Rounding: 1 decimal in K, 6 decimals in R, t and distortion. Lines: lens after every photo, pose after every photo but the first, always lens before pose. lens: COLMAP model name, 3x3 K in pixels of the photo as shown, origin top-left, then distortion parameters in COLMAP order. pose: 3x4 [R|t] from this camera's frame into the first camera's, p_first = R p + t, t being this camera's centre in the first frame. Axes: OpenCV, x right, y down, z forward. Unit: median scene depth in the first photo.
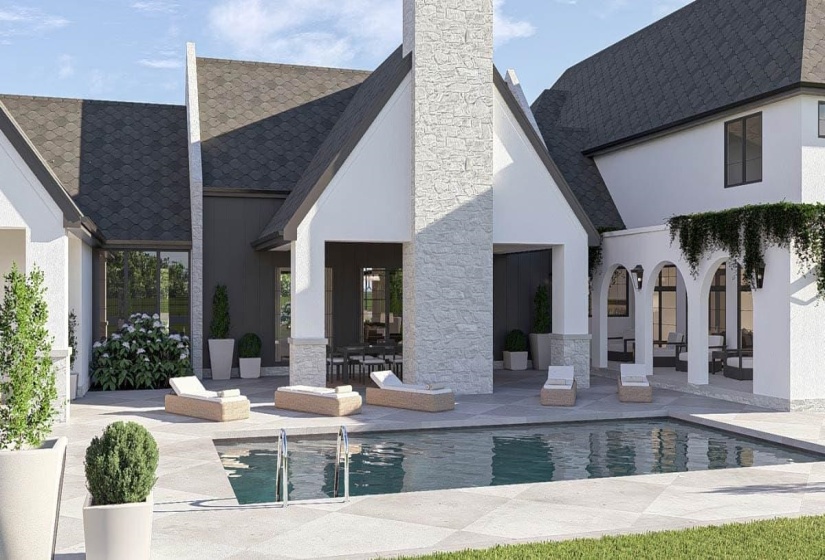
lens RADIAL K [[862.4, 0, 412.5], [0, 862.4, 280.0], [0, 0, 1]] dist [0.033986, 0.003201]
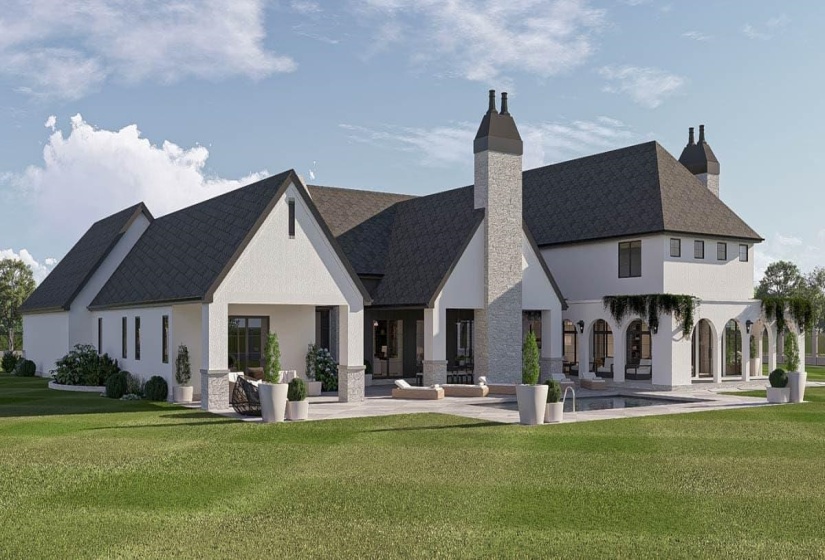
lens RADIAL K [[768.4, 0, 468.6], [0, 768.4, 307.2], [0, 0, 1]] dist [0.080768, 0.001982]
pose [[0.960015, 0.007753, 0.279842, -0.502766], [-0.003111, 0.999850, -0.017028, -0.019017], [-0.279932, 0.015476, 0.959895, -0.601371]]
